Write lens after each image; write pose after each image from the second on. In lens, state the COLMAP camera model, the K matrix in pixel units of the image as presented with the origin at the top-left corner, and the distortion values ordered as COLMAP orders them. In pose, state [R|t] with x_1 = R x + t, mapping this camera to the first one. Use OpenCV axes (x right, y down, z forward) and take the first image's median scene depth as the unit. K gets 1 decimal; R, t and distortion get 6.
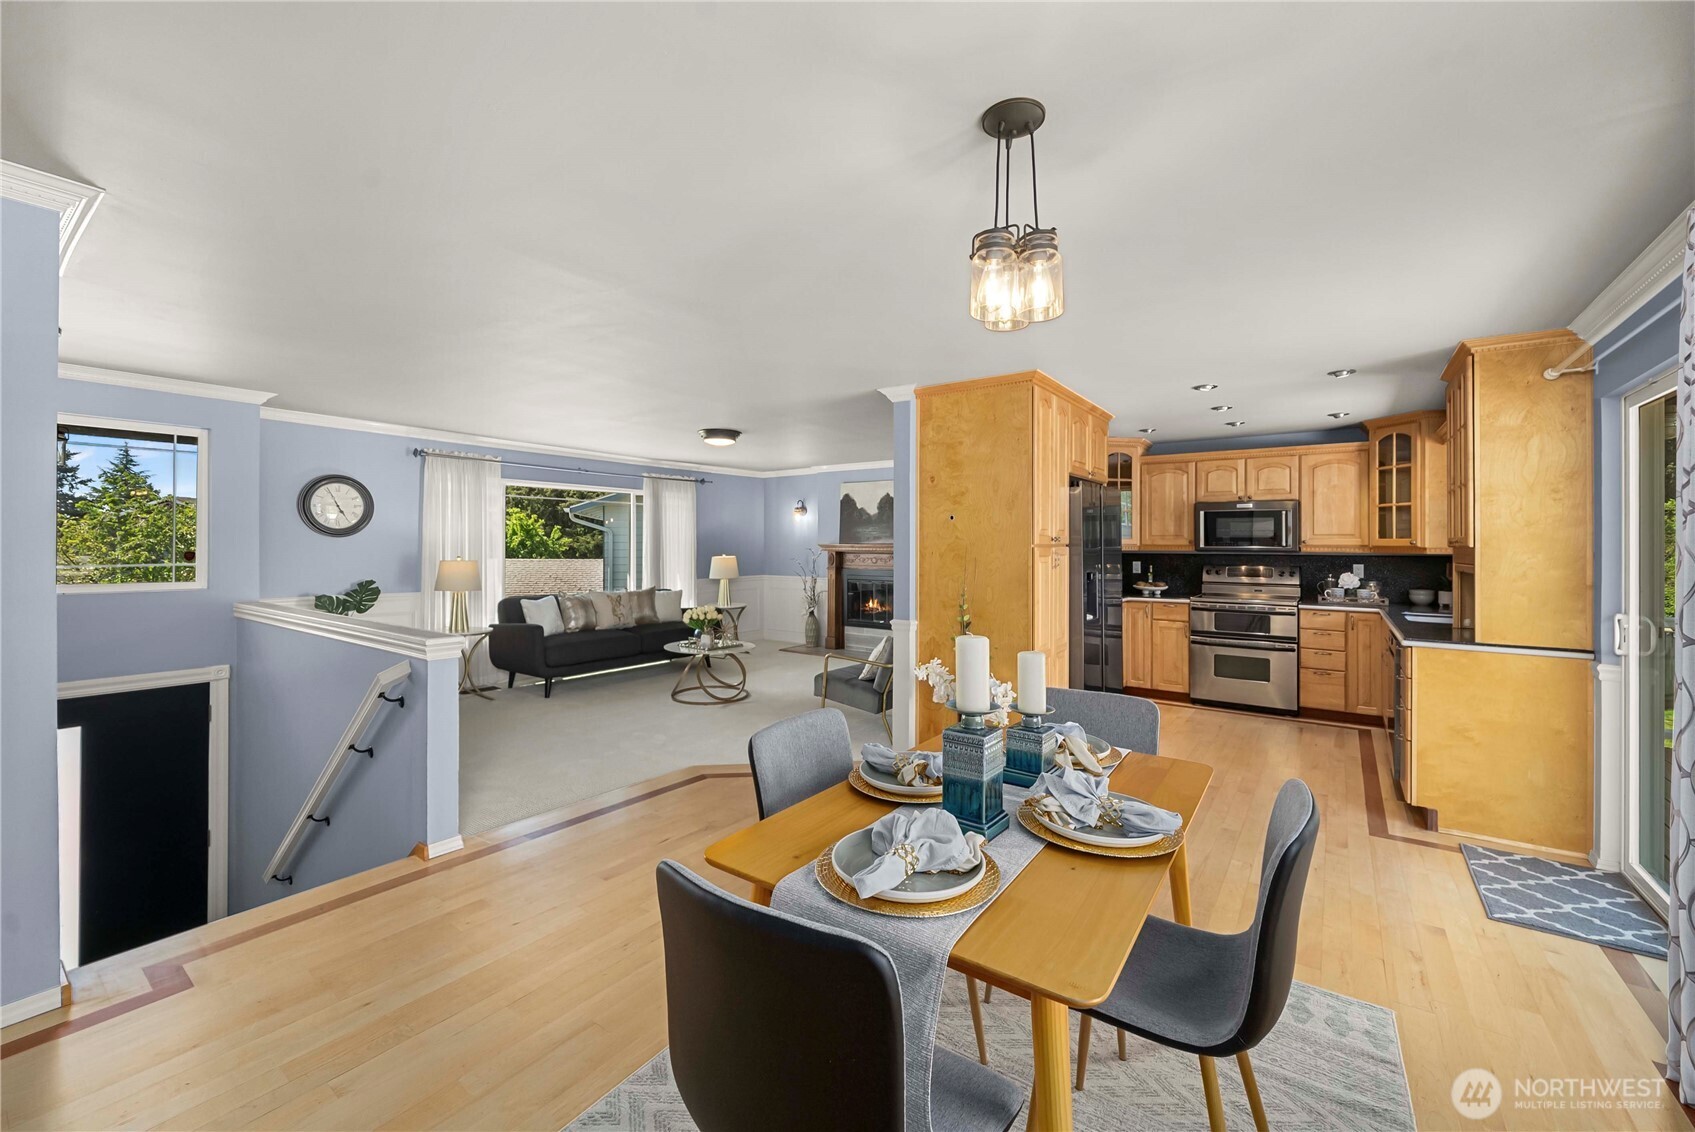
lens RADIAL K [[681.7, 0, 847.3], [0, 681.7, 542.2], [0, 0, 1]] dist [0.000762, -0.000003]
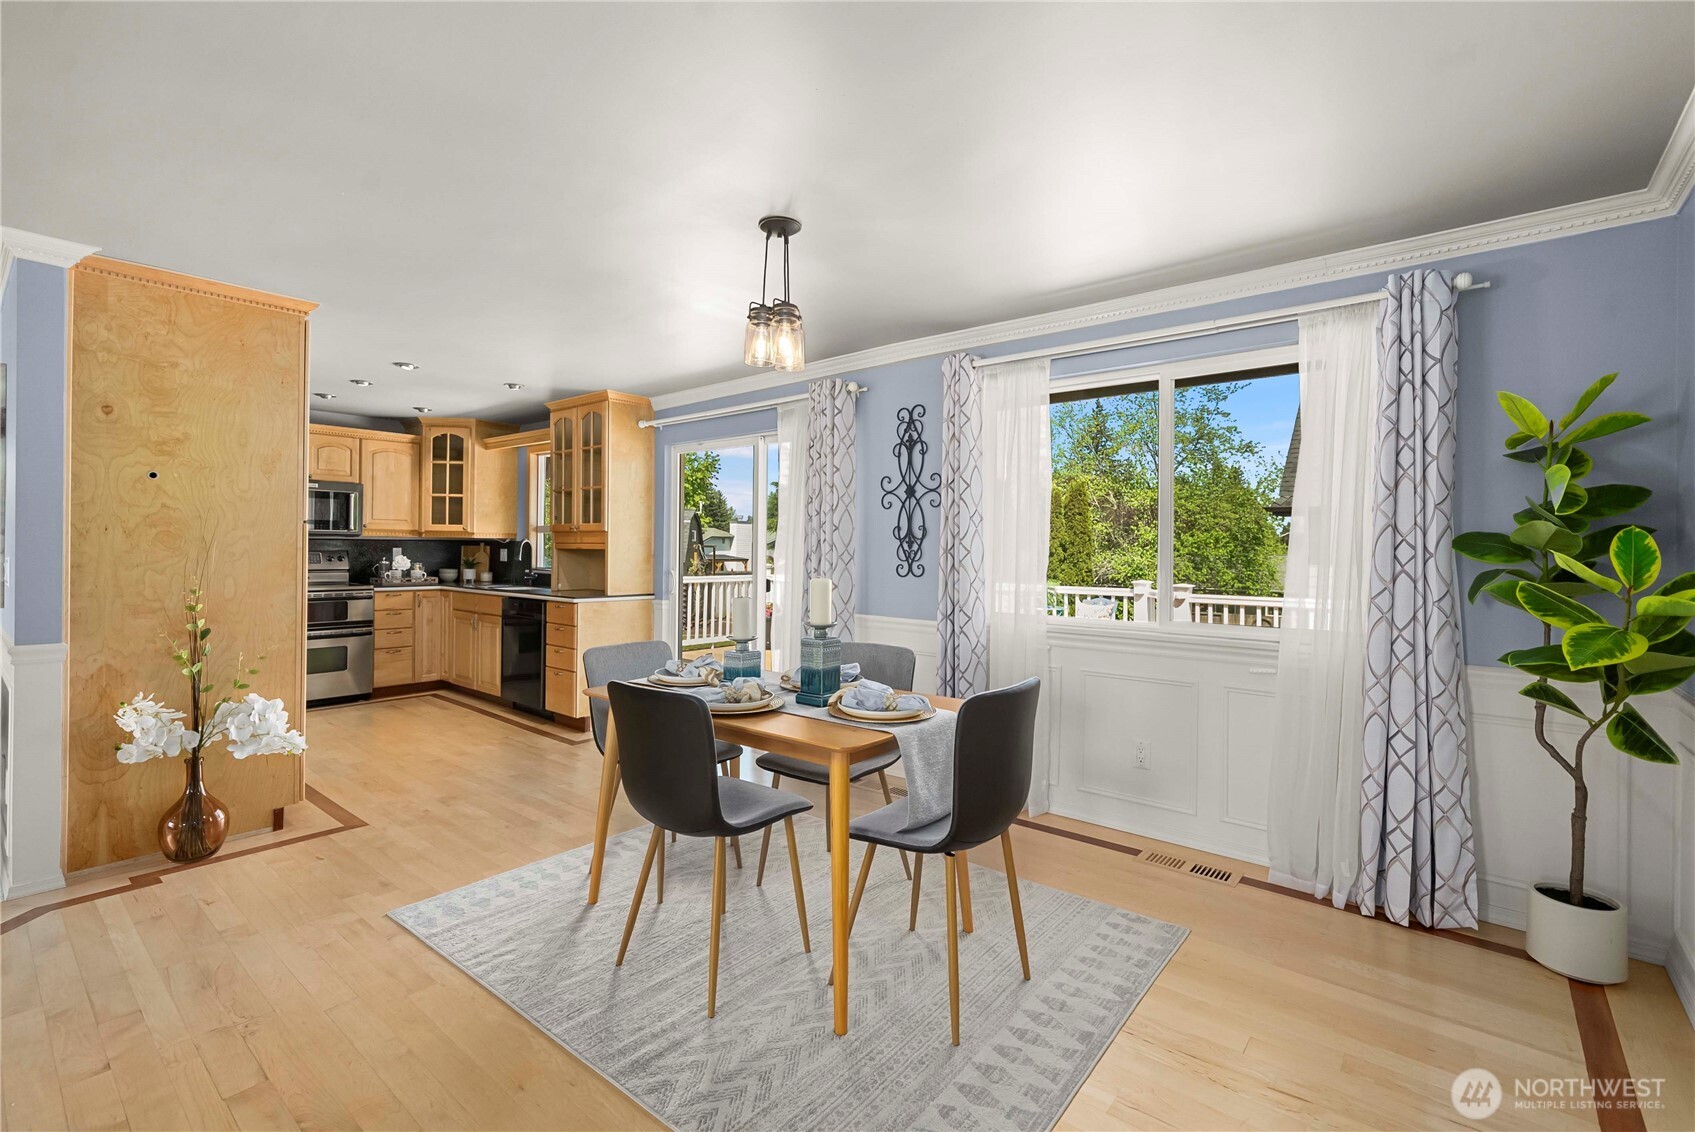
lens RADIAL K [[743.4, 0, 845.7], [0, 743.4, 549.3], [0, 0, 1]] dist [-0.000873, -0.000152]
pose [[0.073479, -0.007185, 0.997271, -0.403436], [-0.015071, 0.999852, 0.008314, 0.015343], [-0.997183, -0.015641, 0.073360, 0.230066]]
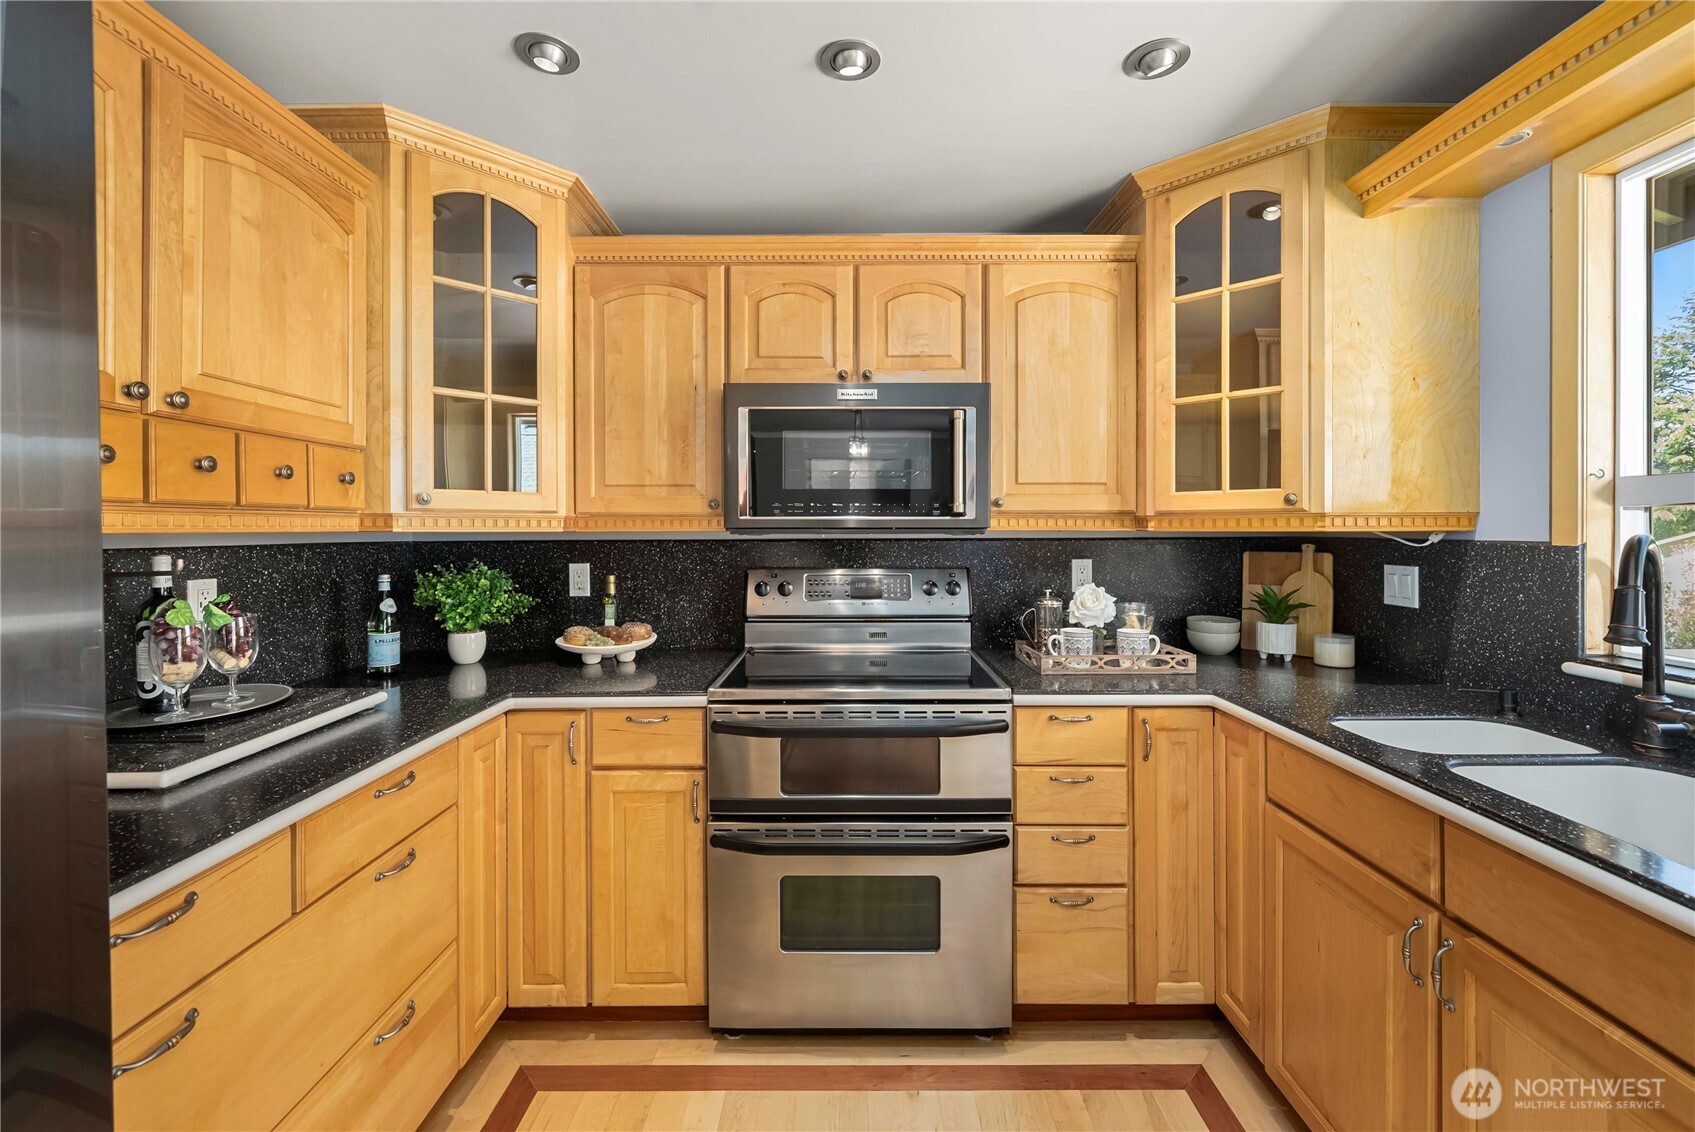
lens RADIAL K [[702.9, 0, 846.6], [0, 702.9, 528.6], [0, 0, 1]] dist [0.000200, -0.000179]
pose [[0.813987, -0.005652, 0.580856, 0.422512], [0.003961, 0.999983, 0.004179, 0.011947], [-0.580870, -0.001101, 0.813996, 0.808291]]
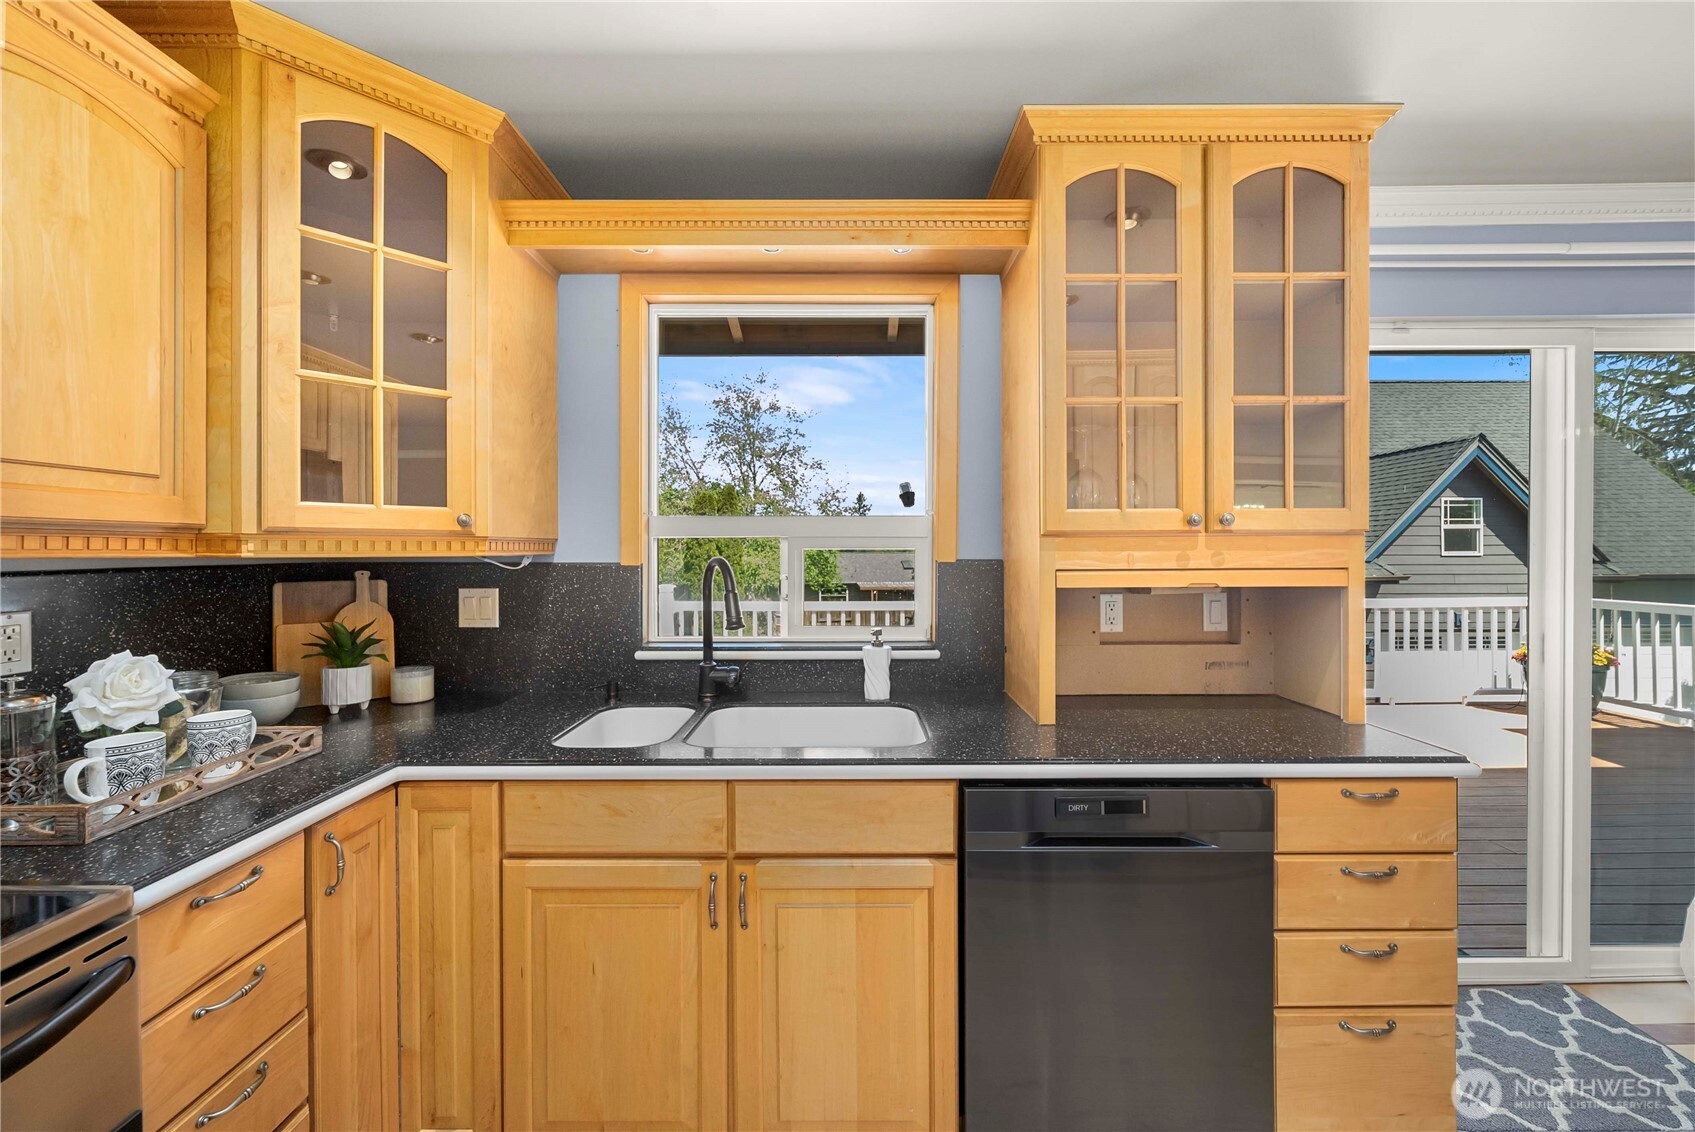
lens RADIAL K [[678.1, 0, 850.7], [0, 678.1, 549.4], [0, 0, 1]] dist [0.000051, 0.000016]
pose [[-0.583223, -0.002492, 0.812308, 0.457288], [-0.003025, 0.999995, 0.000896, 0.011921], [-0.812306, -0.001935, -0.583228, 0.996403]]
